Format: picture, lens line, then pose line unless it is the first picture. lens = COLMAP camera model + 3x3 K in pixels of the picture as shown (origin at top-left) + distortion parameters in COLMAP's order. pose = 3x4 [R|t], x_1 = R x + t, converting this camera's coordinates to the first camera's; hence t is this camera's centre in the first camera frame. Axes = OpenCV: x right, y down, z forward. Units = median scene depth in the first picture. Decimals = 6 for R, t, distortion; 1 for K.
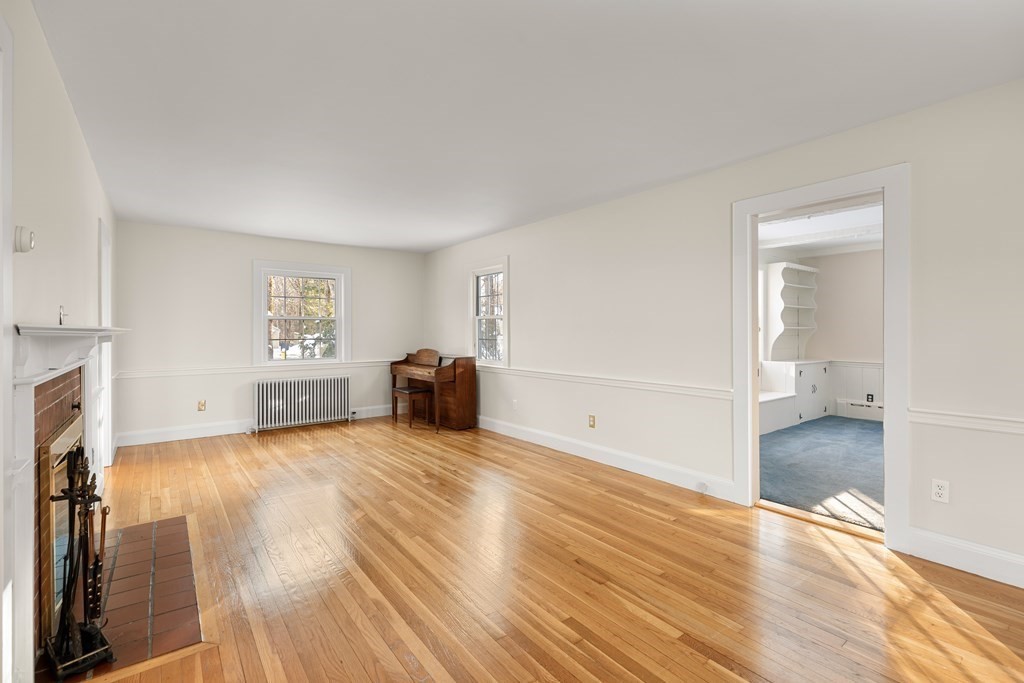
lens RADIAL K [[454.1, 0, 515.9], [0, 454.1, 334.0], [0, 0, 1]] dist [0.002972, 0.000273]
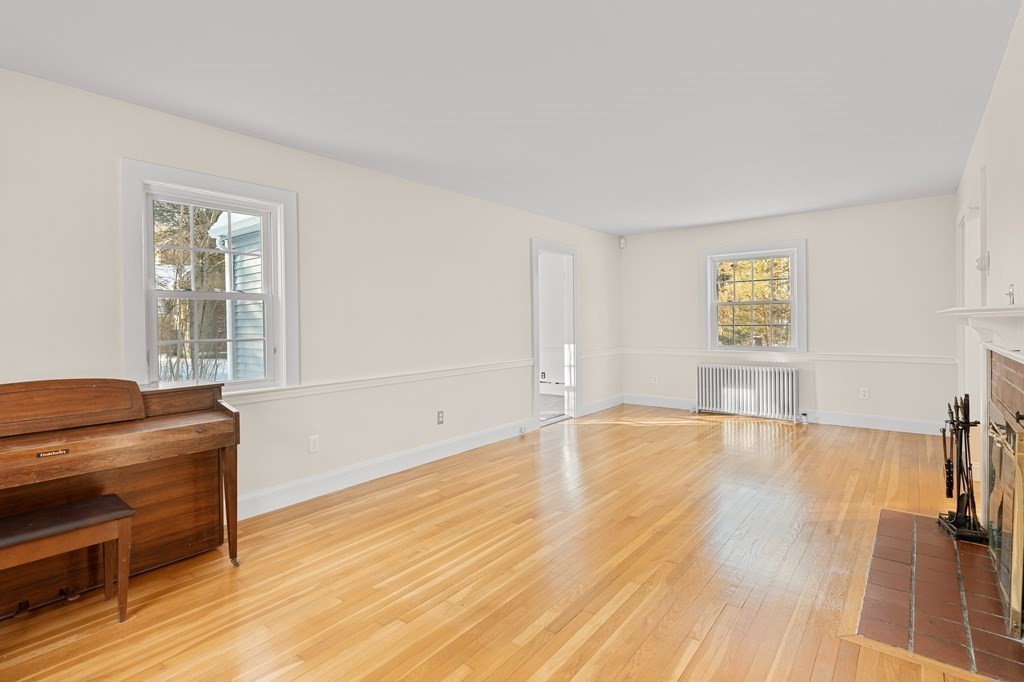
lens RADIAL K [[475.0, 0, 511.6], [0, 475.0, 322.9], [0, 0, 1]] dist [0.001085, 0.000052]
pose [[-0.208568, 0.003790, 0.978001, -1.728176], [0.016562, 0.999863, -0.000342, -0.006653], [-0.977868, 0.016127, -0.208602, 2.189163]]
